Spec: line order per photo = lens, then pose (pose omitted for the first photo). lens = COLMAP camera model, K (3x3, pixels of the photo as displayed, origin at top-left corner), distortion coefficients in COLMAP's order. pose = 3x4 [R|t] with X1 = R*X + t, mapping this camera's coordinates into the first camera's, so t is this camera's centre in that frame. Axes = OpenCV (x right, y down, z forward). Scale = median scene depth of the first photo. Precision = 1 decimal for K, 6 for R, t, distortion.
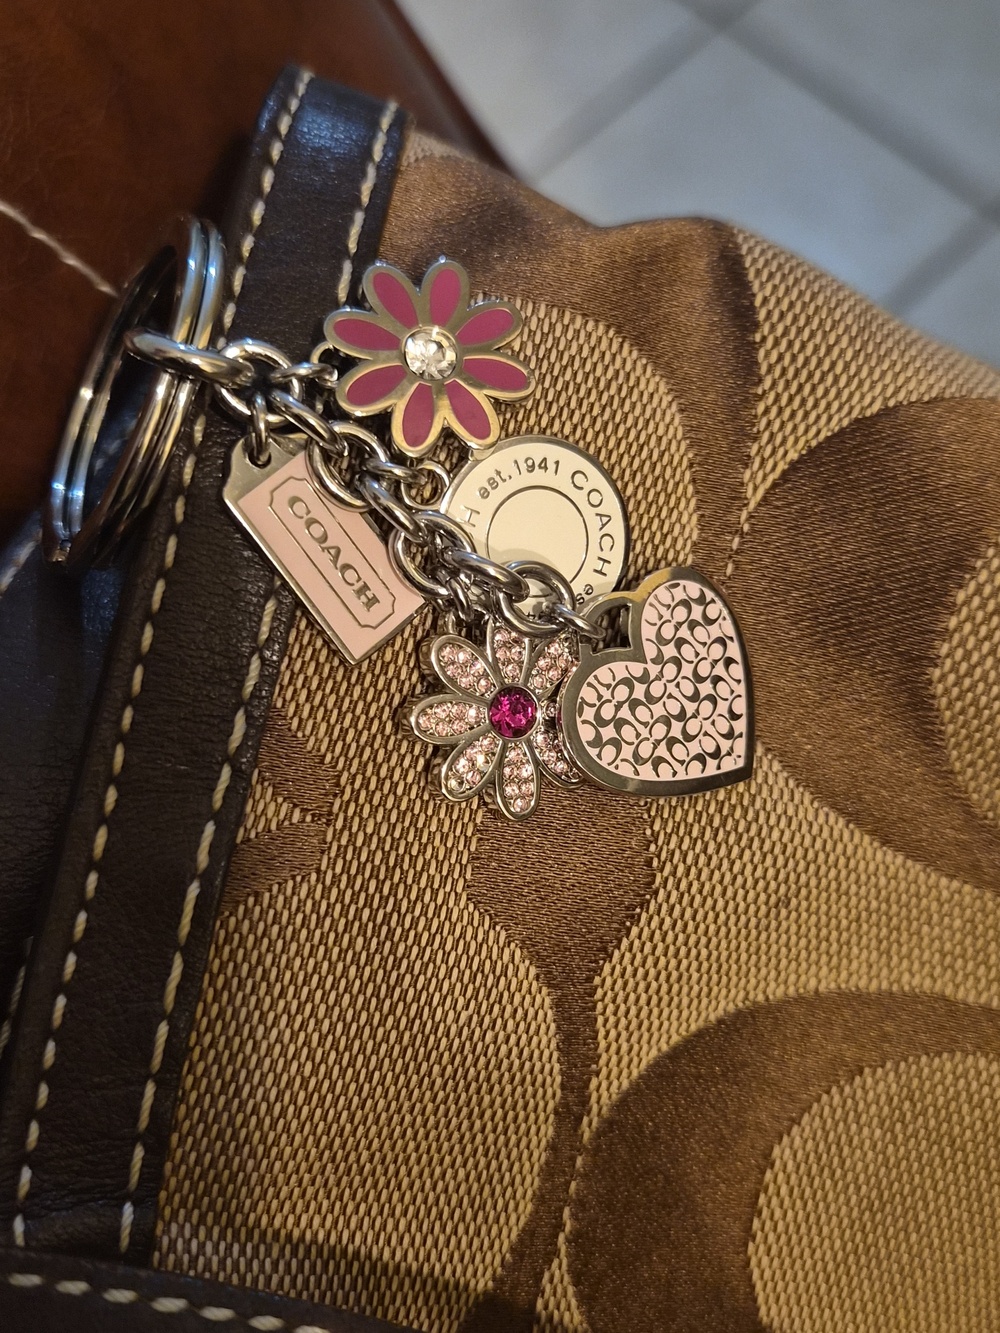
lens RADIAL K [[1699.2, 0, 495.6], [0, 1699.2, 665.7], [0, 0, 1]] dist [-0.006125, 0.000000]
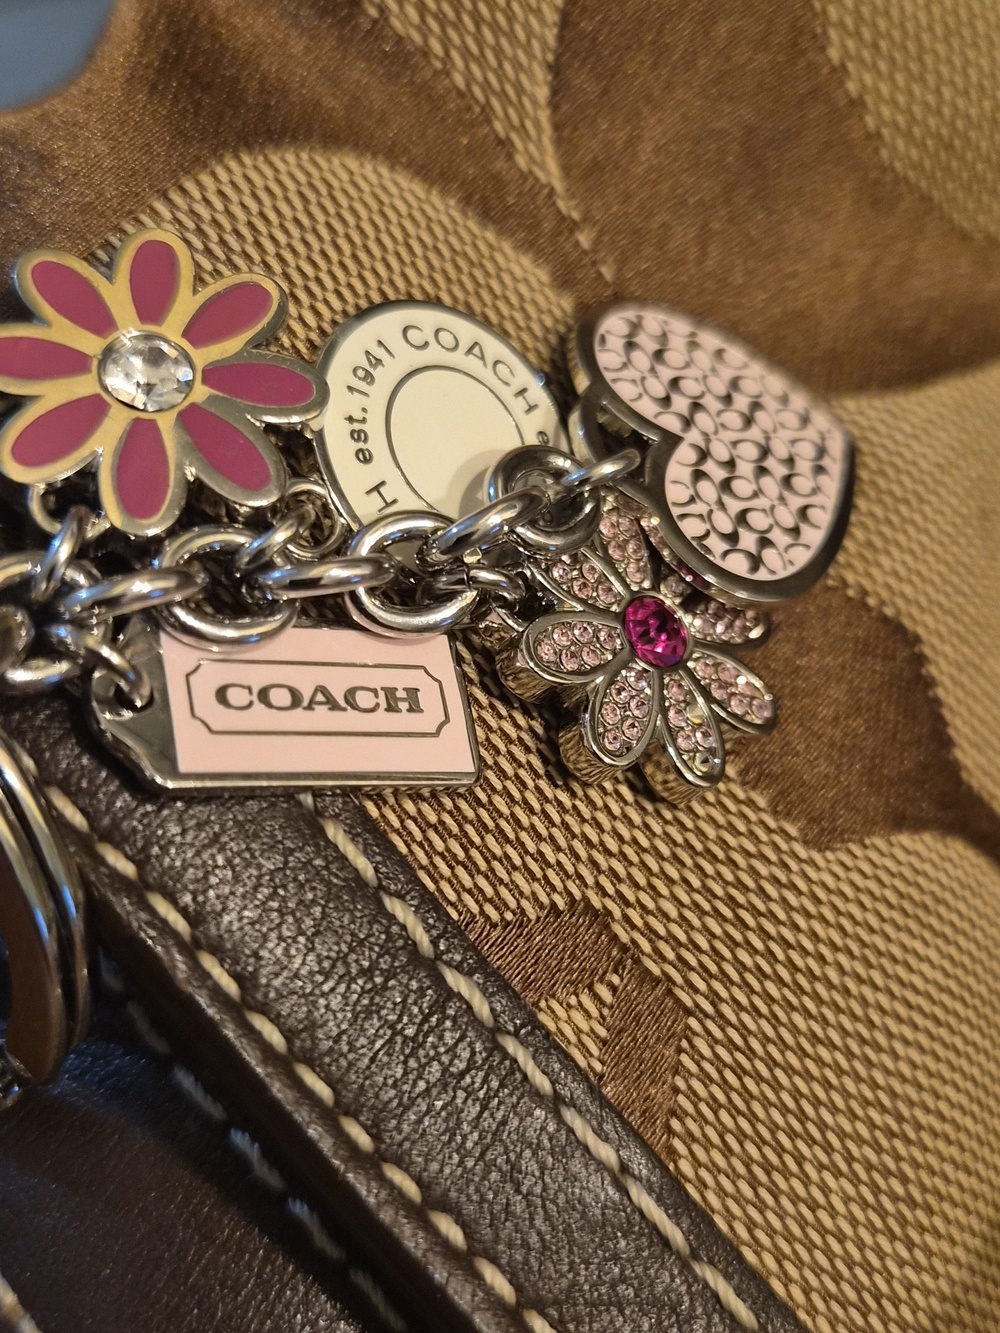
lens RADIAL K [[1699.2, 0, 505.9], [0, 1699.2, 672.4], [0, 0, 1]] dist [-0.006125, 0.000000]
pose [[0.559685, -0.791634, 0.245087, -0.196153], [0.758619, 0.608465, 0.232954, -0.160321], [-0.333541, 0.055547, 0.941098, 0.394396]]
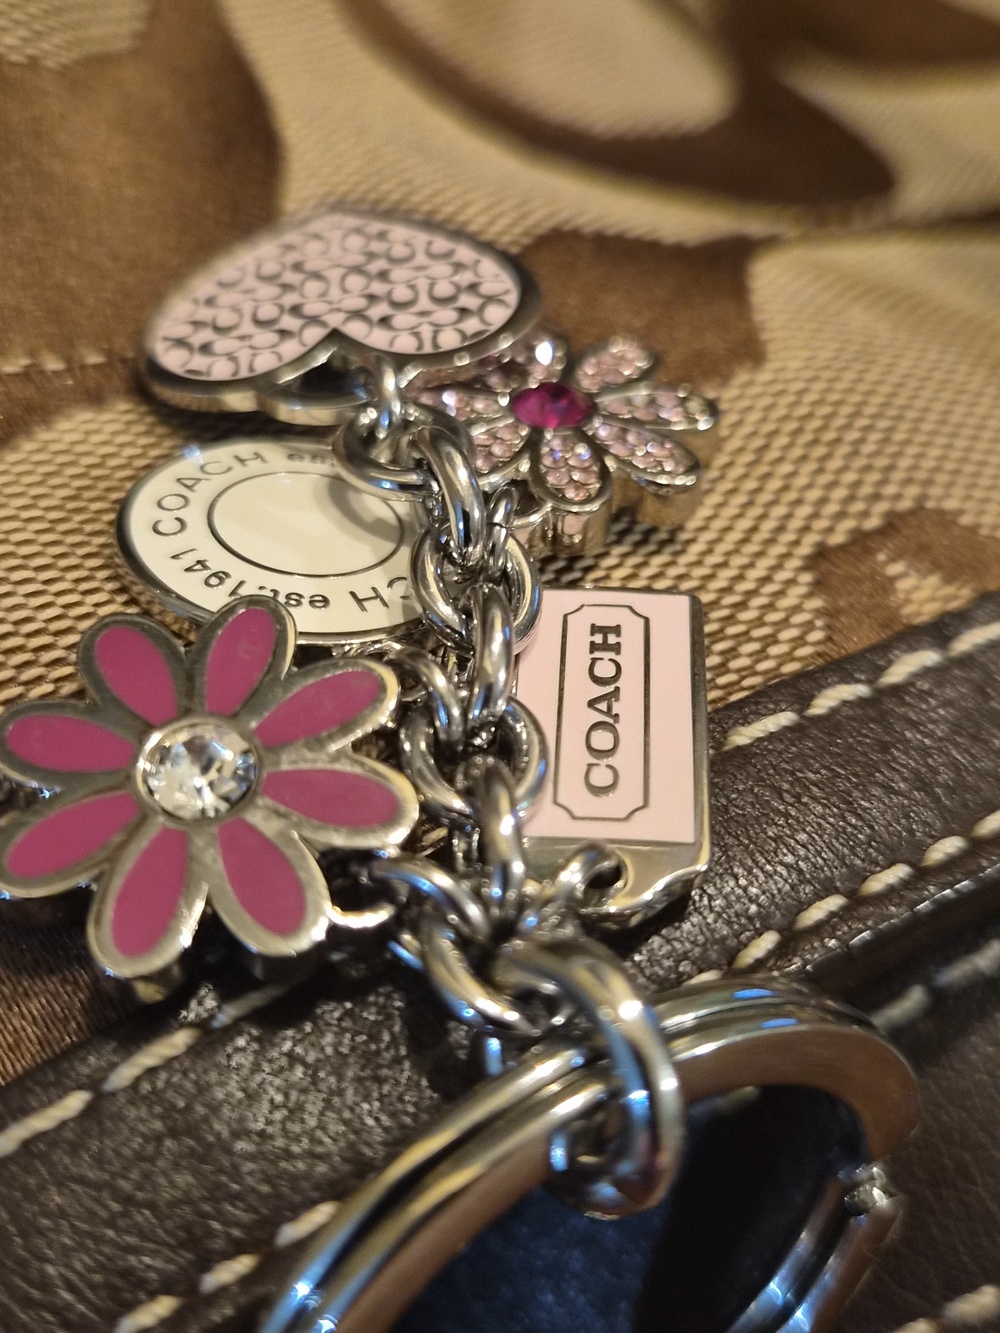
lens RADIAL K [[1699.2, 0, 489.8], [0, 1699.2, 662.6], [0, 0, 1]] dist [-0.006125, 0.000000]
pose [[-0.659504, -0.724381, 0.200814, -0.166980], [0.665686, -0.438723, 0.603643, -0.403304], [-0.349165, 0.531784, 0.771550, 0.573076]]
